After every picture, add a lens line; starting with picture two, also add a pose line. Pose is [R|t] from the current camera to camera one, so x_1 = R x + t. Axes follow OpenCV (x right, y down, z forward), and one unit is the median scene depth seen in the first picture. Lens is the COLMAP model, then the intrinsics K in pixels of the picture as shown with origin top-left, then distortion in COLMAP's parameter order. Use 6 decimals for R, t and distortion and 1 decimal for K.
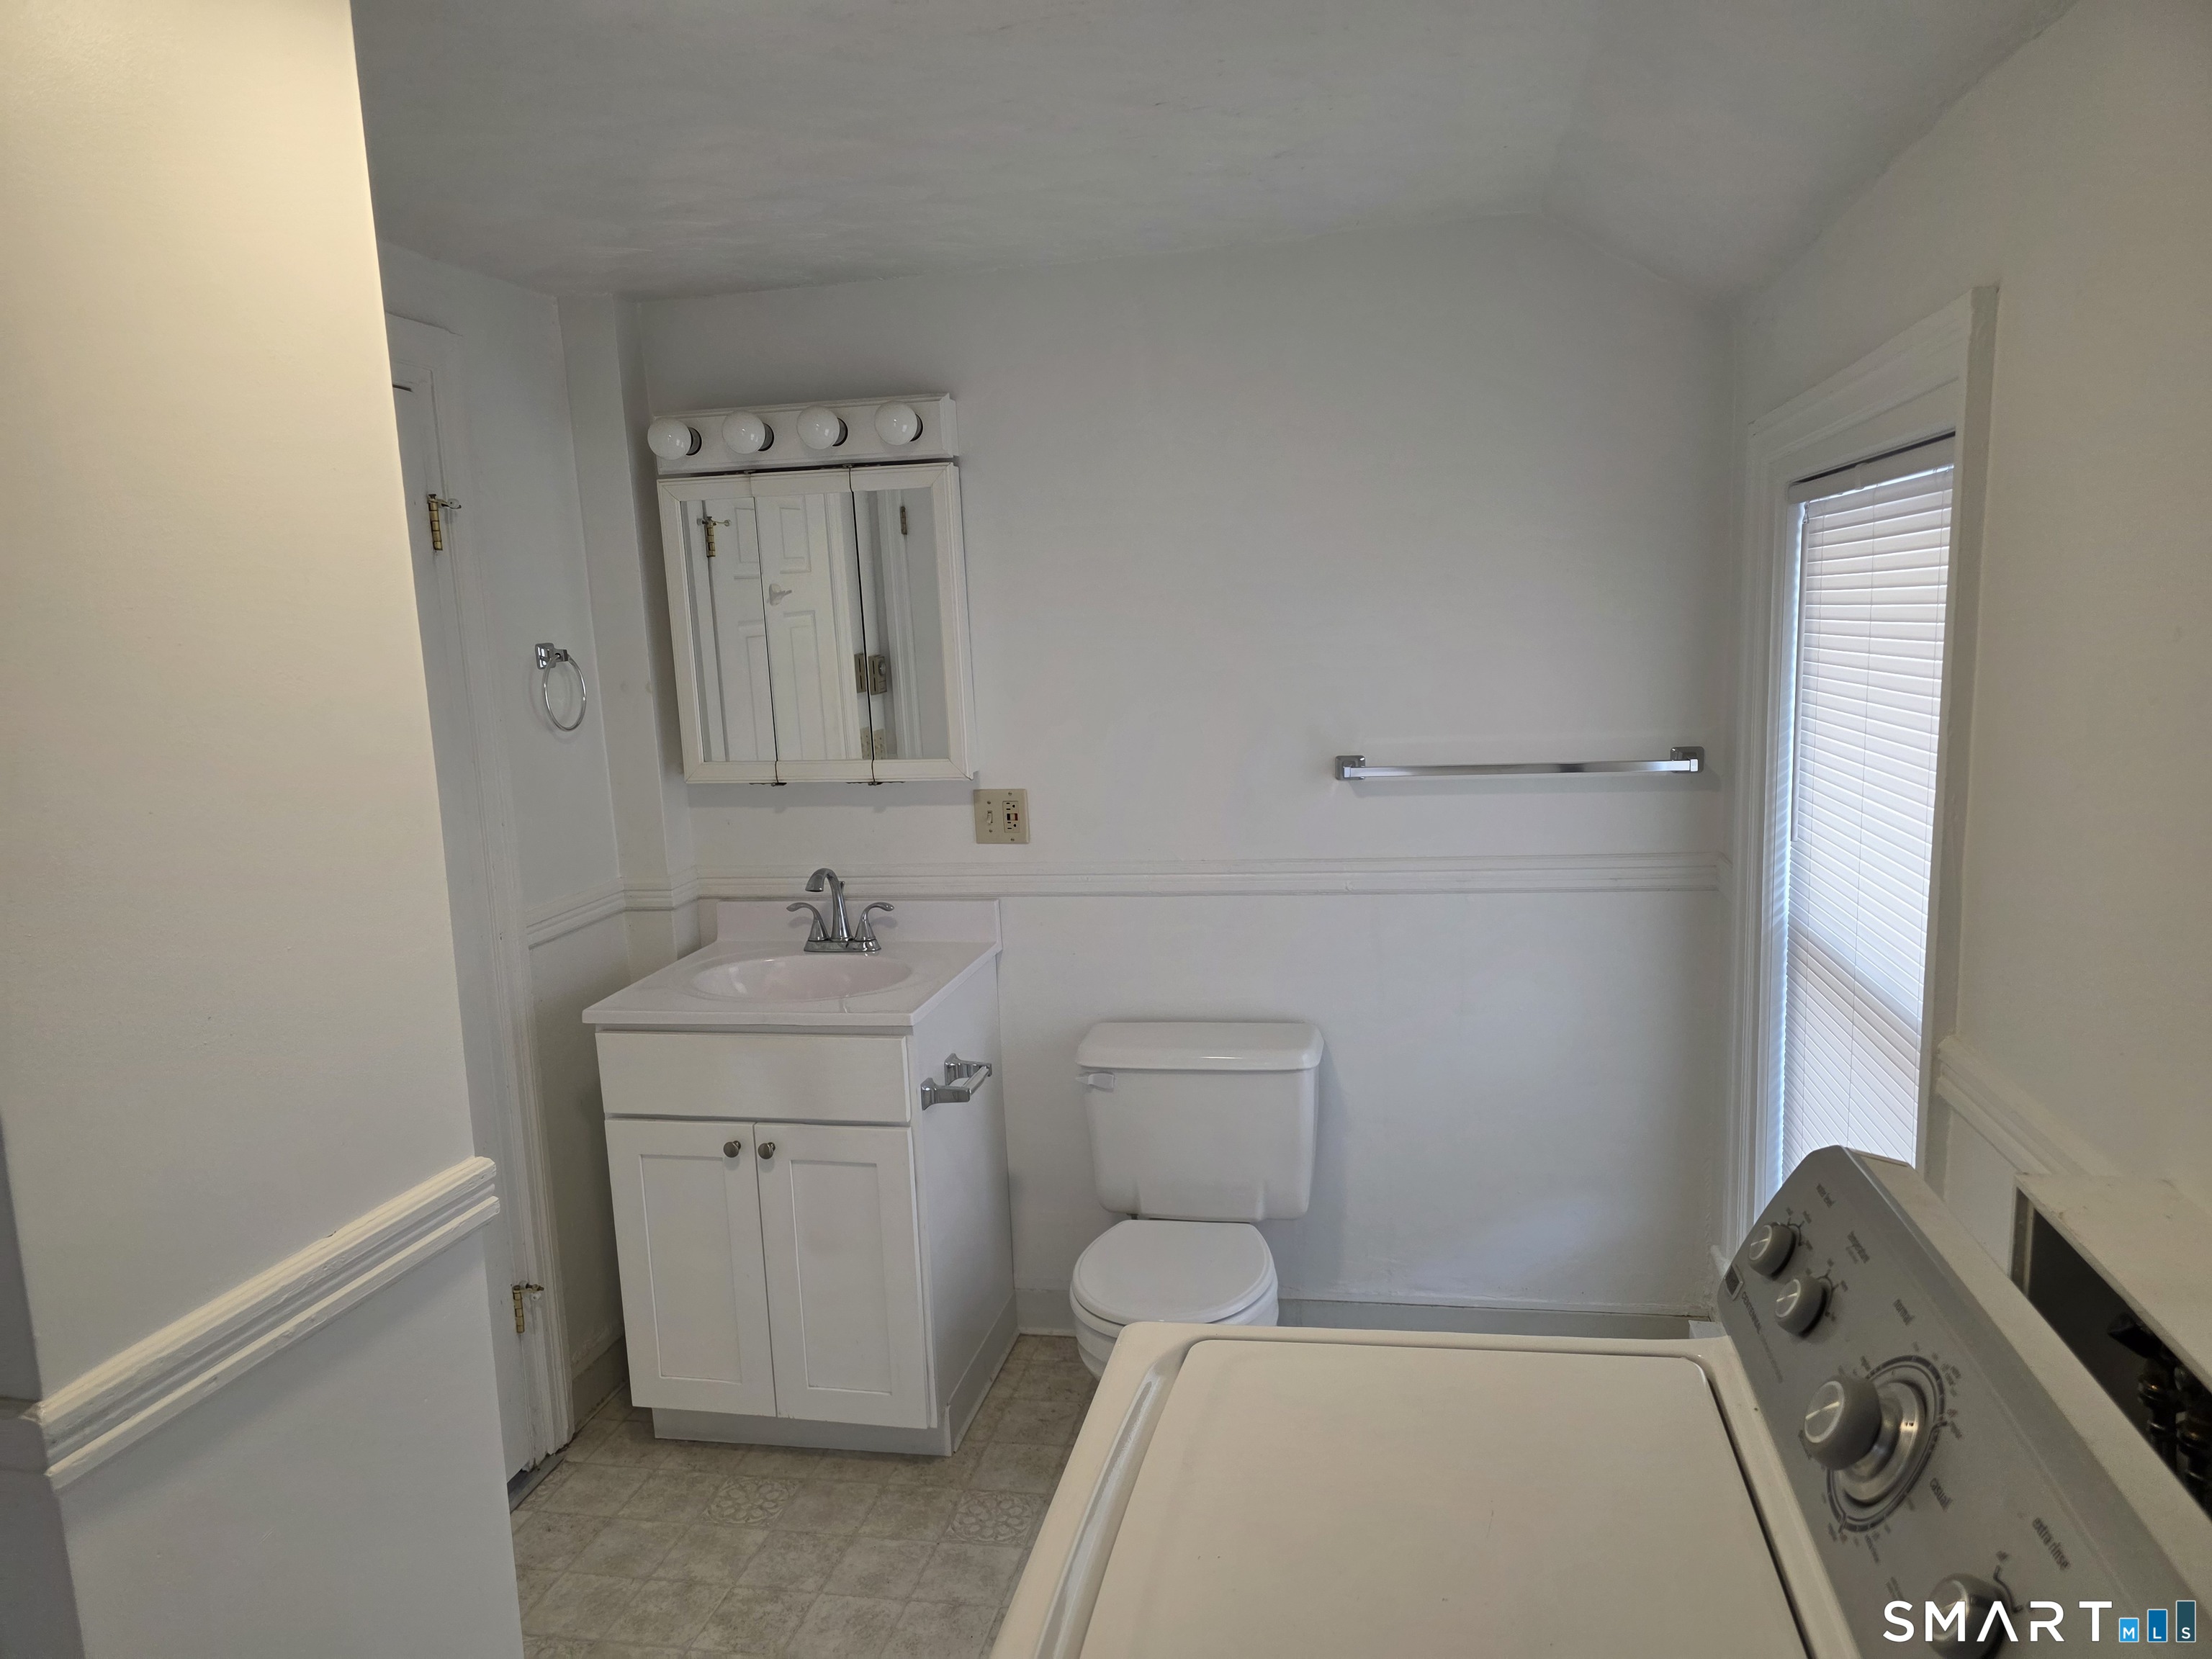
lens RADIAL K [[1476.0, 0, 1106.0], [0, 1476.0, 829.5], [0, 0, 1]] dist [0.041723, -0.049272]
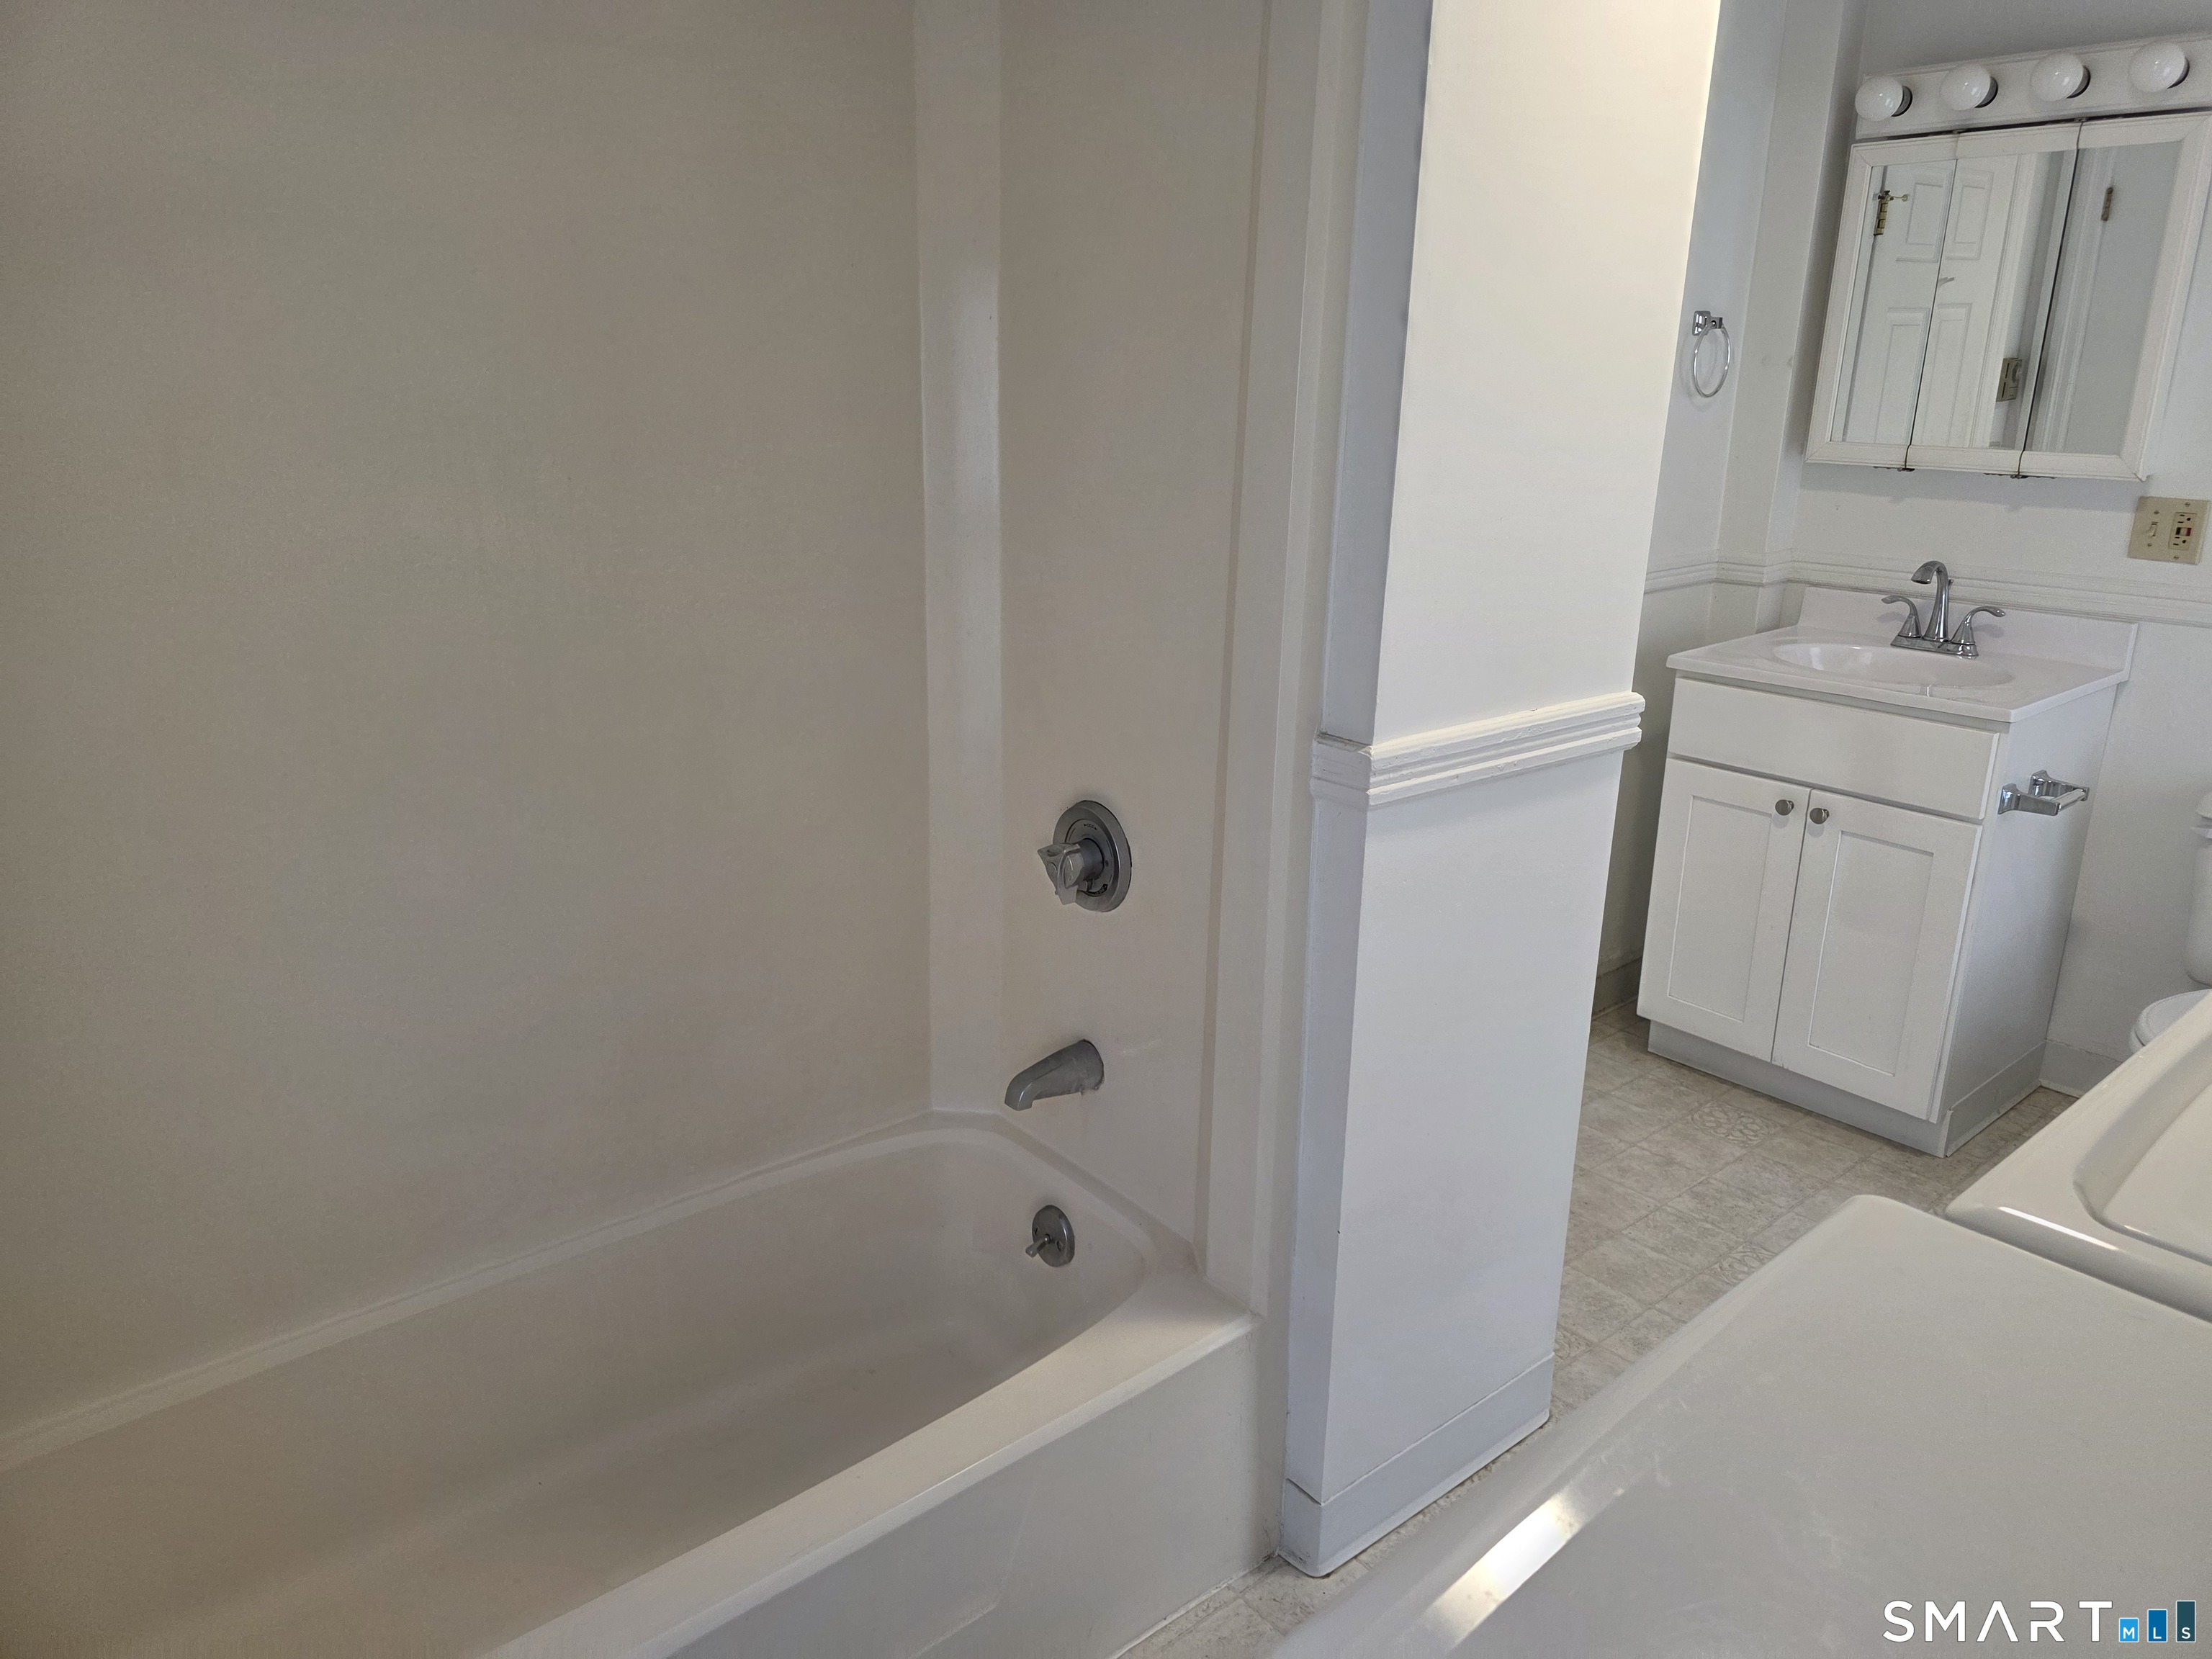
lens RADIAL K [[1481.7, 0, 1105.9], [0, 1481.7, 789.7], [0, 0, 1]] dist [0.015163, -0.004500]
pose [[0.786229, 0.218811, -0.577898, -0.021368], [-0.137126, 0.973671, 0.182104, 0.073113], [0.602529, -0.063931, 0.795532, -0.131221]]
